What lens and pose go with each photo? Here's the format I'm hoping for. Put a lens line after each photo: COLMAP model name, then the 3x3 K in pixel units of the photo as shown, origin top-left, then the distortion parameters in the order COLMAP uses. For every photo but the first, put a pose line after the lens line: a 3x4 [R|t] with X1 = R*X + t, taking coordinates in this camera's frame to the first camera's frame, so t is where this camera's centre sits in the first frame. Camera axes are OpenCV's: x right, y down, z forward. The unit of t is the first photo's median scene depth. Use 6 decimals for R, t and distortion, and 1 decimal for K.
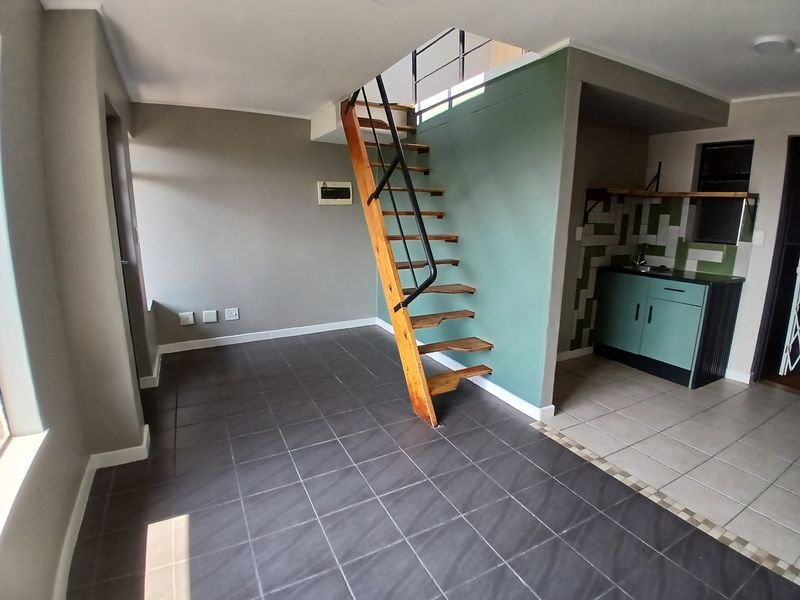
lens RADIAL K [[399.9, 0, 411.0], [0, 399.9, 299.5], [0, 0, 1]] dist [-0.000887, -0.040416]
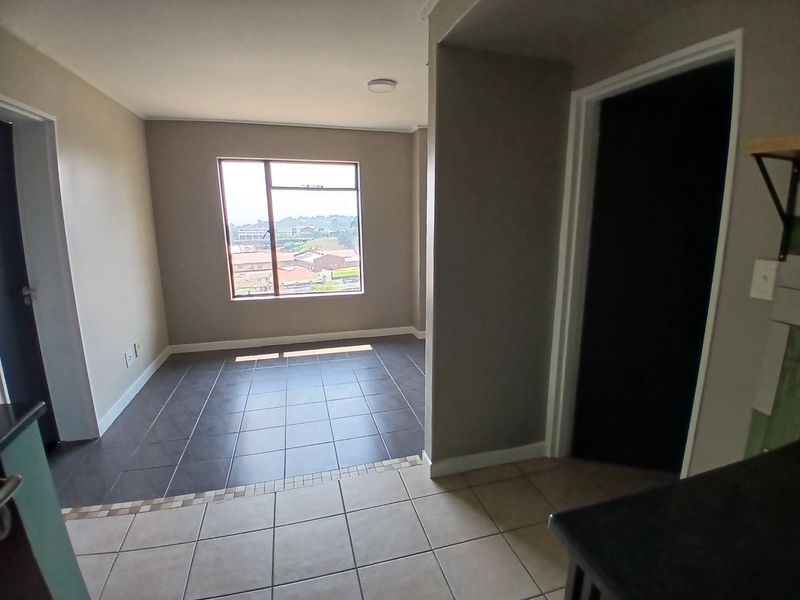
lens RADIAL K [[399.9, 0, 411.0], [0, 399.9, 299.5], [0, 0, 1]] dist [-0.000887, -0.040416]
pose [[-0.214221, 0.184076, -0.959284, 1.255276], [-0.209402, 0.950595, 0.229171, -0.252464], [0.954075, 0.249969, -0.165092, 1.204472]]
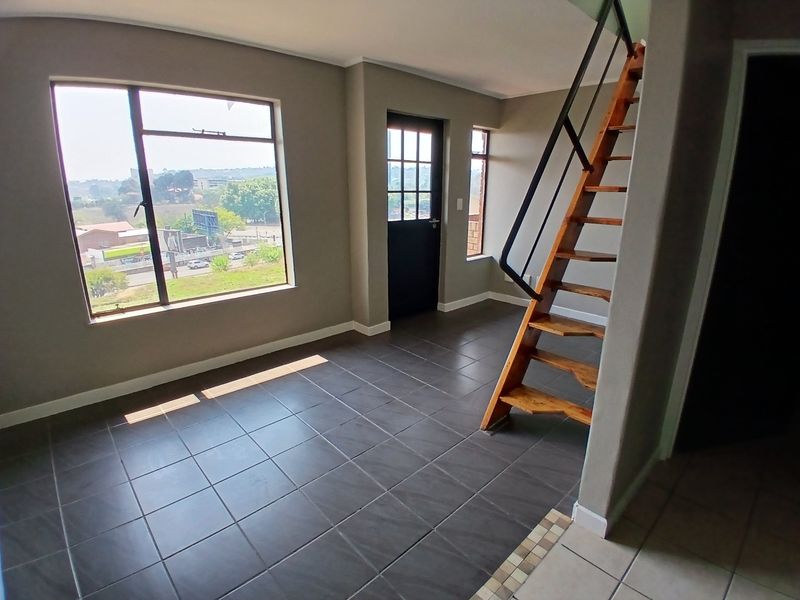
lens RADIAL K [[404.4, 0, 400.0], [0, 404.4, 300.0], [0, 0, 1]] dist [-0.001000, -0.047777]
pose [[0.244919, 0.260896, -0.933782, 0.877094], [-0.208619, 0.954736, 0.212032, -0.124047], [0.946833, 0.142874, 0.288260, 0.591047]]
